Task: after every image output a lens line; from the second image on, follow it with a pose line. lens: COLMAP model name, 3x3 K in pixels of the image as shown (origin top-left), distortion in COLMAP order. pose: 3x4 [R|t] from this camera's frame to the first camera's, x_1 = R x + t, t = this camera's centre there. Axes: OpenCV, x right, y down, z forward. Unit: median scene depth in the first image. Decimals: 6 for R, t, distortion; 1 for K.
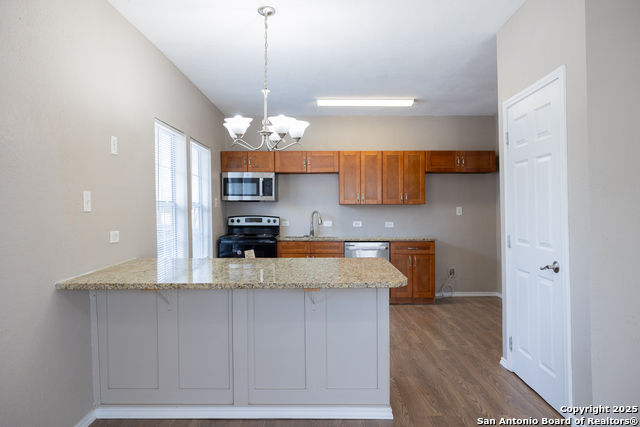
lens RADIAL K [[432.0, 0, 320.0], [0, 432.0, 213.5], [0, 0, 1]] dist [0.000272, 0.003146]
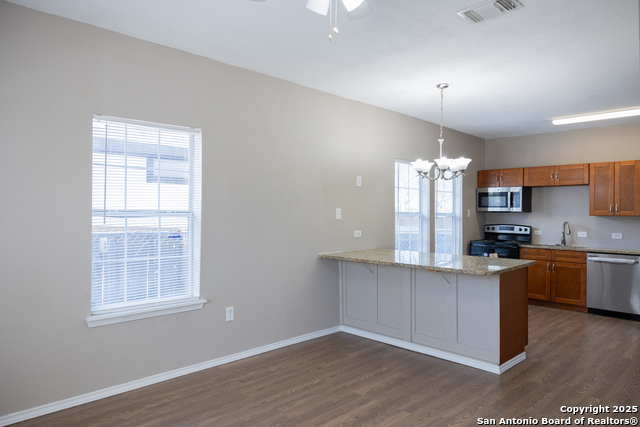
lens RADIAL K [[432.0, 0, 320.0], [0, 432.0, 213.5], [0, 0, 1]] dist [0.000272, 0.003146]
pose [[0.707849, 0.009520, -0.706300, 0.315702], [-0.019685, 0.999787, -0.006253, -0.007343], [0.706090, 0.018330, 0.707885, -0.167682]]
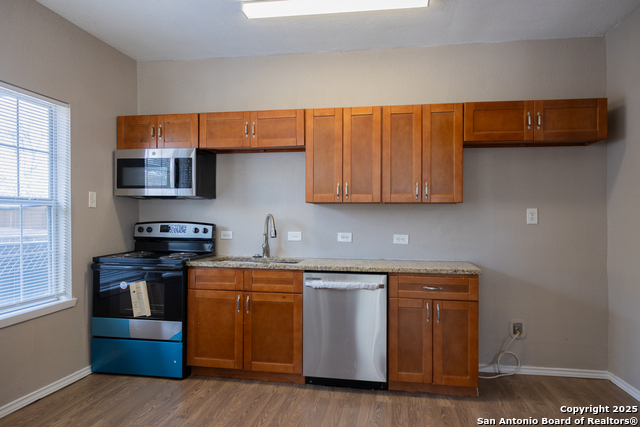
lens RADIAL K [[432.0, 0, 320.0], [0, 432.0, 213.5], [0, 0, 1]] dist [0.000272, 0.003146]
pose [[0.986174, 0.006149, -0.165601, 0.158138], [-0.007761, 0.999929, -0.009090, -0.002291], [0.165533, 0.010250, 0.986151, 0.445750]]
